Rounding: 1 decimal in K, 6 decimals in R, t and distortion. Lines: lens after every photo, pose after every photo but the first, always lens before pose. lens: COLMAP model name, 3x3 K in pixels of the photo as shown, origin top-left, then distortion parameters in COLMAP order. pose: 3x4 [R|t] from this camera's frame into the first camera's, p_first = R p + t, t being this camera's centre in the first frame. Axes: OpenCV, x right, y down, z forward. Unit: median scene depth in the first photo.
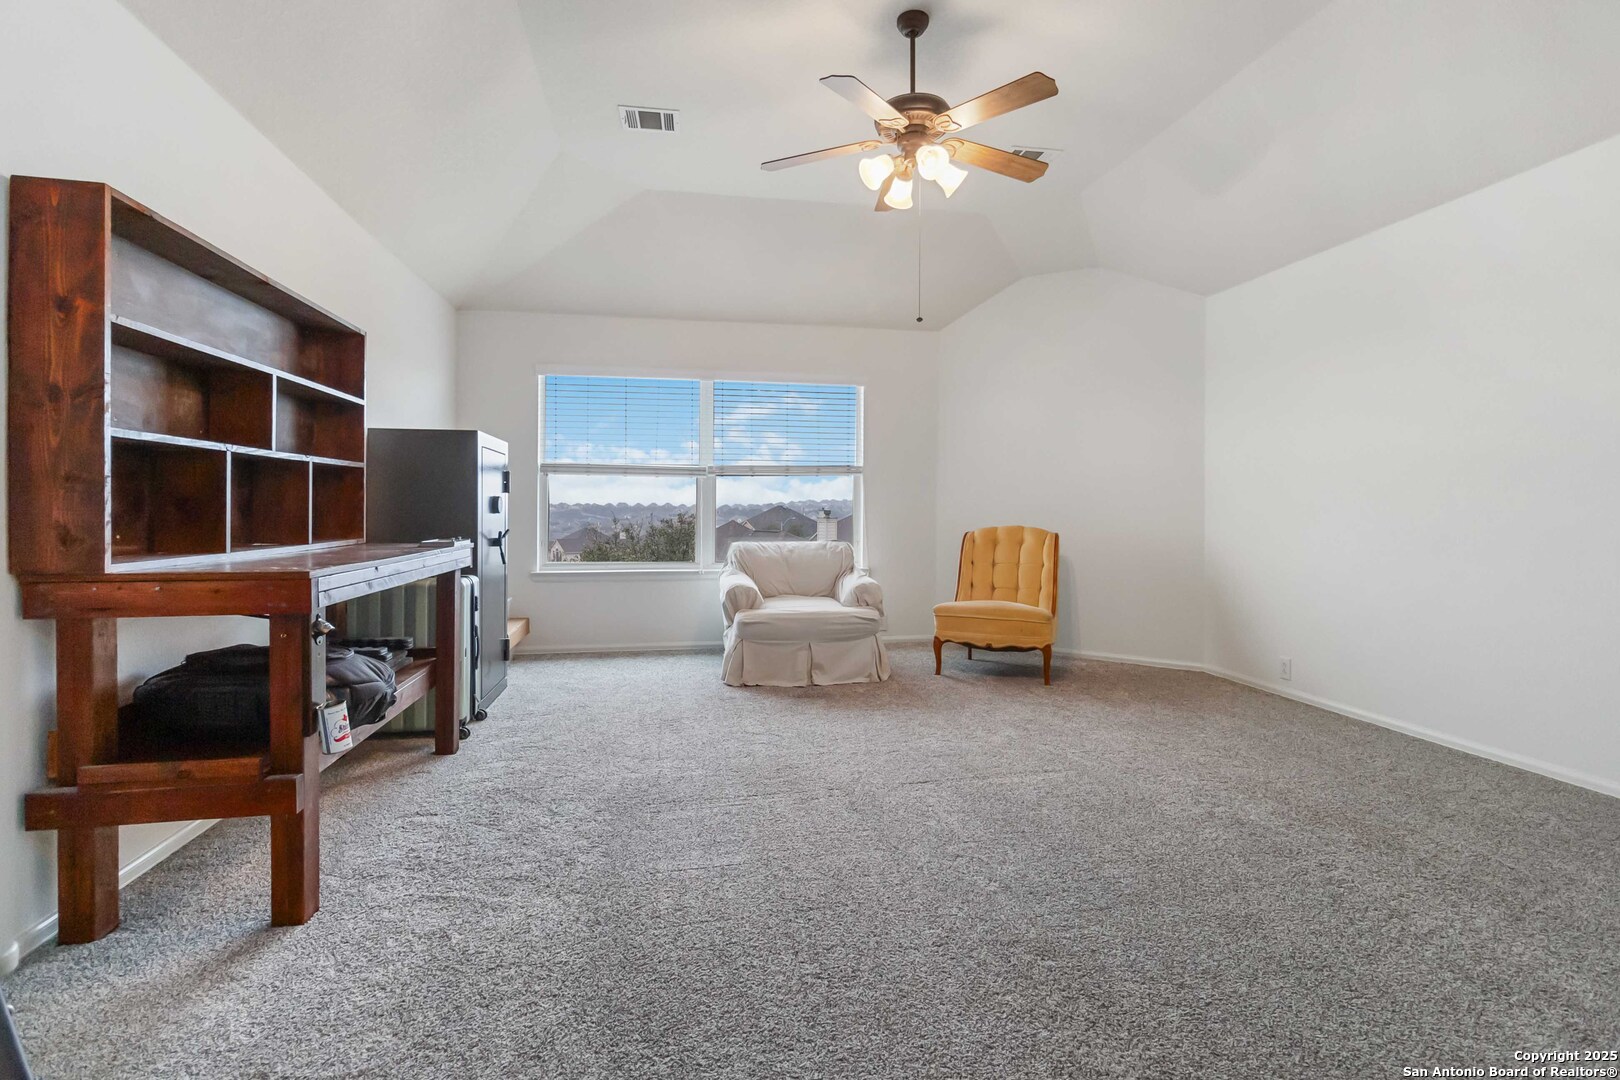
lens RADIAL K [[762.7, 0, 815.1], [0, 762.7, 509.8], [0, 0, 1]] dist [0.004669, 0.000631]
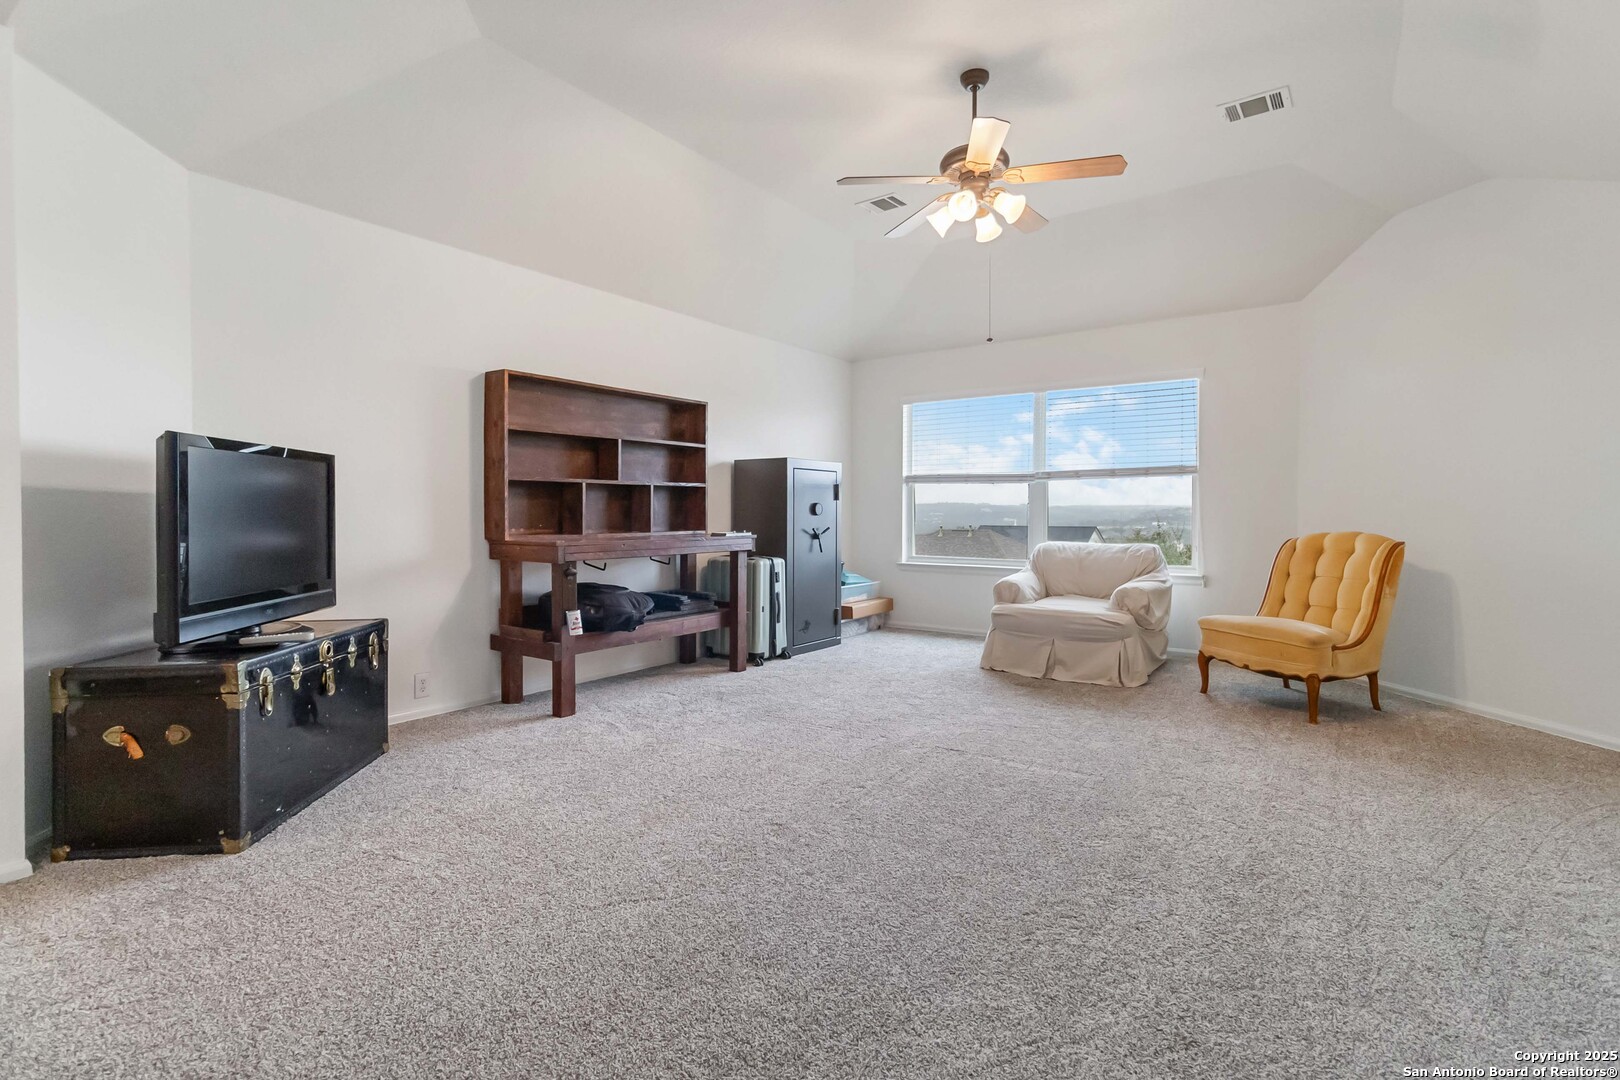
lens RADIAL K [[762.7, 0, 815.1], [0, 762.7, 509.8], [0, 0, 1]] dist [0.004669, 0.000631]
pose [[0.695865, -0.003911, -0.718162, 0.519115], [0.000932, 0.999989, -0.004543, 0.001207], [0.718172, 0.002492, 0.695861, 0.034250]]
